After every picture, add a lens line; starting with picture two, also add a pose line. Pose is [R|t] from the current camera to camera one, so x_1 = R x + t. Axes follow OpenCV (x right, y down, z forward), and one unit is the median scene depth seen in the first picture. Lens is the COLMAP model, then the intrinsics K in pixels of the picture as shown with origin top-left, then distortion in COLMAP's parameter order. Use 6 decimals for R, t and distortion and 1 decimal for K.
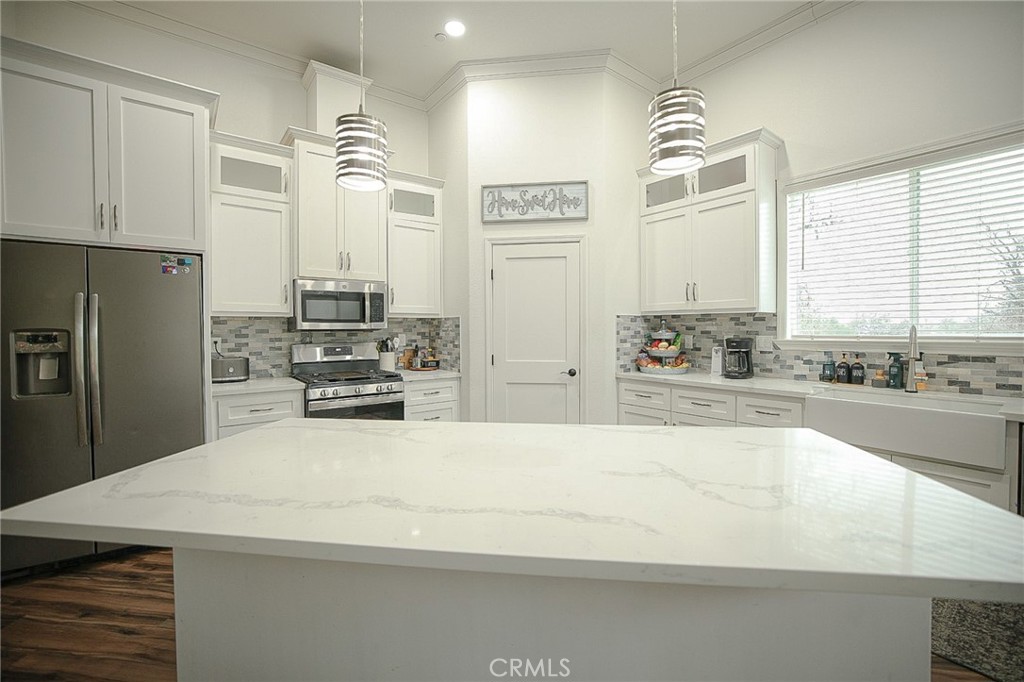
lens RADIAL K [[429.6, 0, 512.0], [0, 429.6, 341.0], [0, 0, 1]] dist [-0.043985, 0.015000]
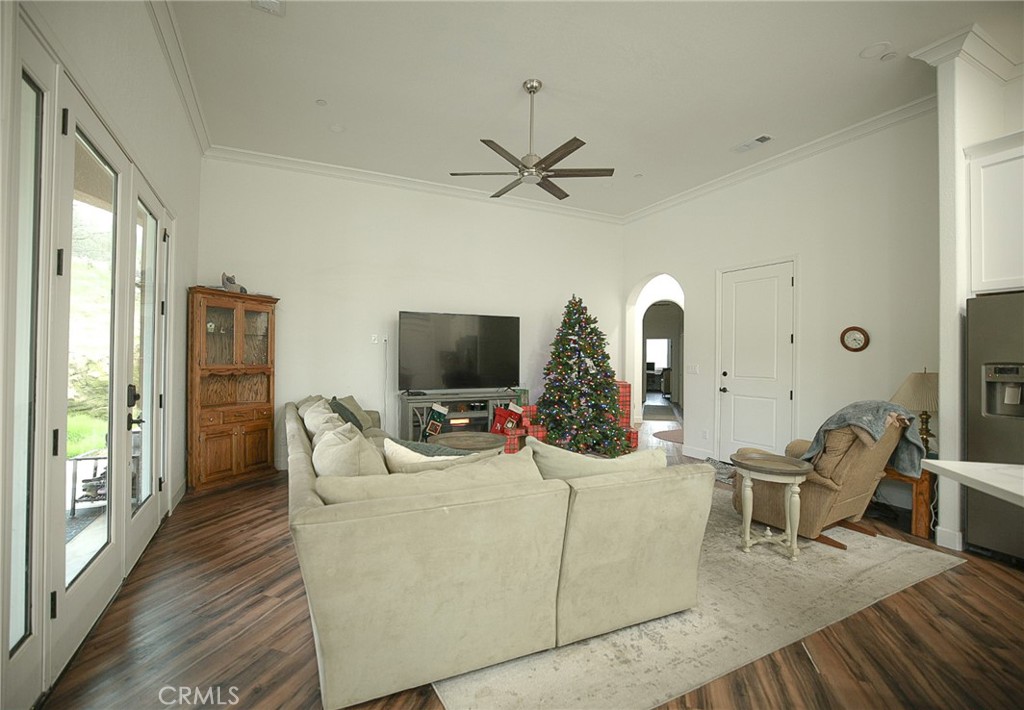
lens RADIAL K [[454.2, 0, 485.9], [0, 454.2, 355.1], [0, 0, 1]] dist [-0.046091, 0.015353]
pose [[-0.213948, -0.007527, -0.976816, 0.309636], [-0.035610, 0.999366, 0.000099, 0.002333], [0.976196, 0.034806, -0.214080, -0.153582]]
